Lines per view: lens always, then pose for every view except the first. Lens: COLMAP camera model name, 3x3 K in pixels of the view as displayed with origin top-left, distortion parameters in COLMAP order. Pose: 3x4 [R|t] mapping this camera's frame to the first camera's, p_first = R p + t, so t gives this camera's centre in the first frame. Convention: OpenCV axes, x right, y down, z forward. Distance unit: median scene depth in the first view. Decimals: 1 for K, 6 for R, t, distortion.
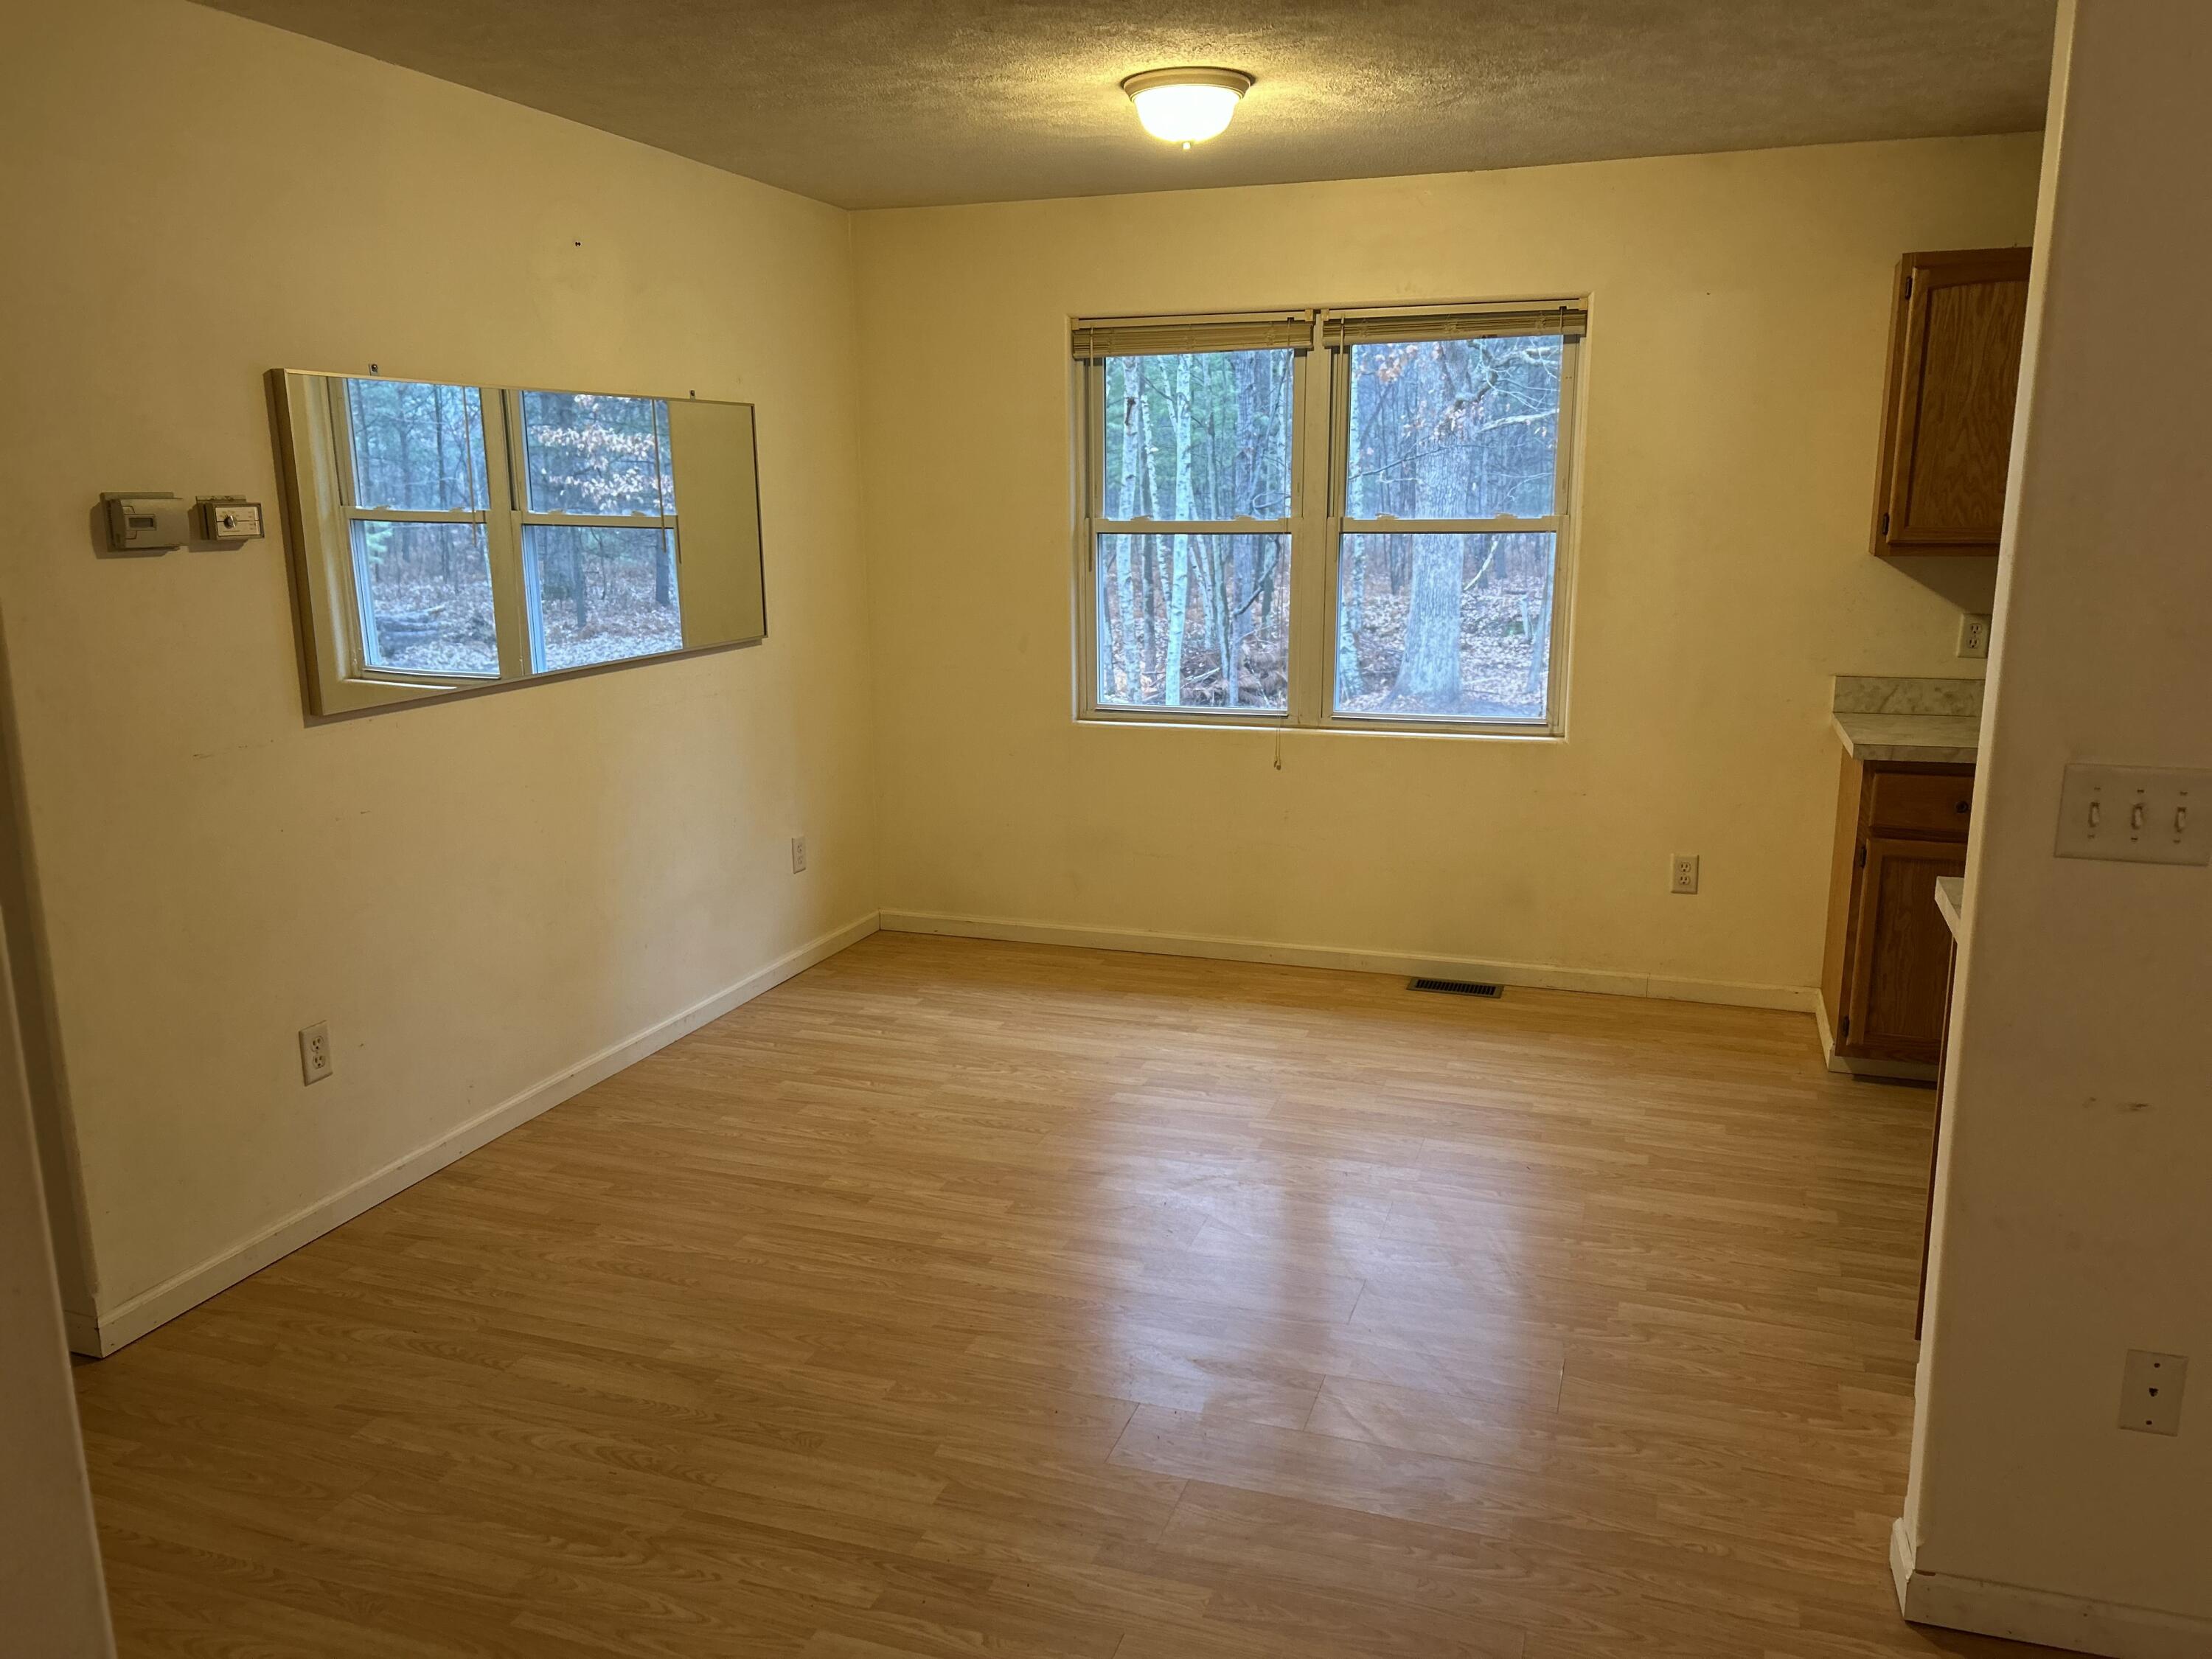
lens RADIAL K [[1654.0, 0, 1104.4], [0, 1654.0, 812.1], [0, 0, 1]] dist [0.037871, -0.052071]
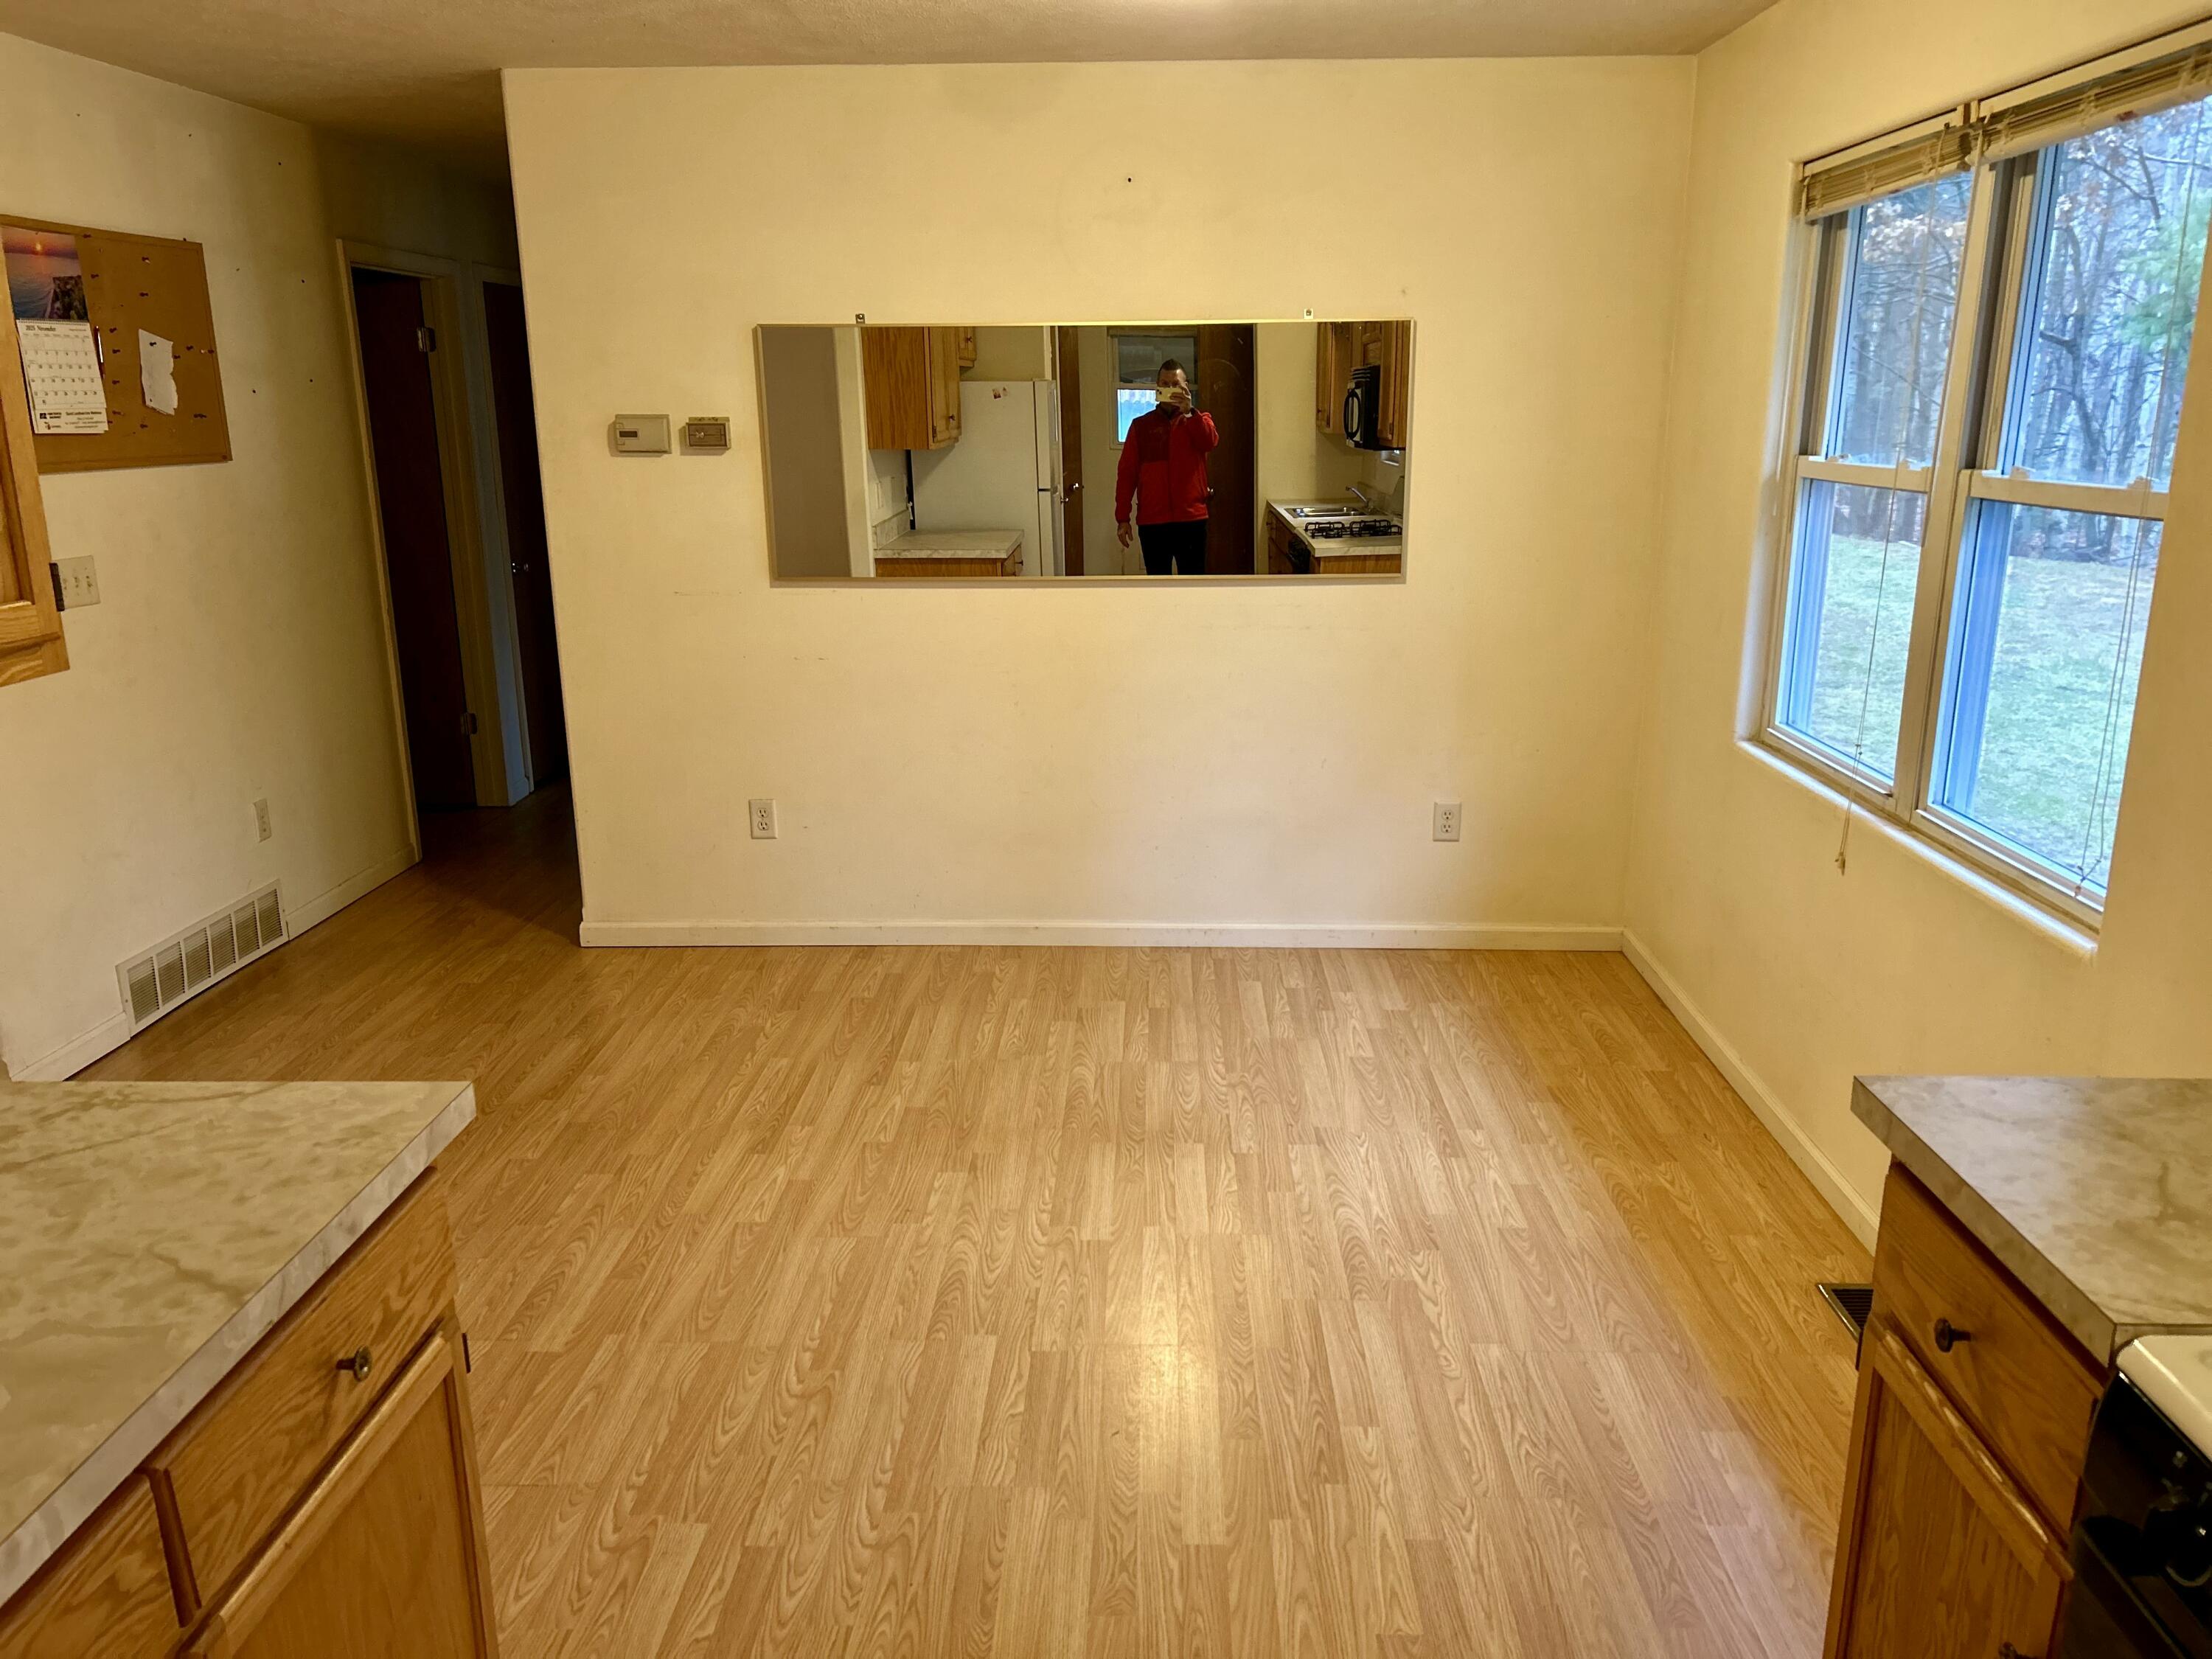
lens RADIAL K [[1654.0, 0, 1116.8], [0, 1654.0, 838.9], [0, 0, 1]] dist [0.037871, -0.052071]
pose [[0.298913, 0.254603, -0.919689, 0.679786], [-0.181655, 0.961310, 0.207084, -0.137284], [0.936831, 0.105166, 0.333598, 0.610194]]
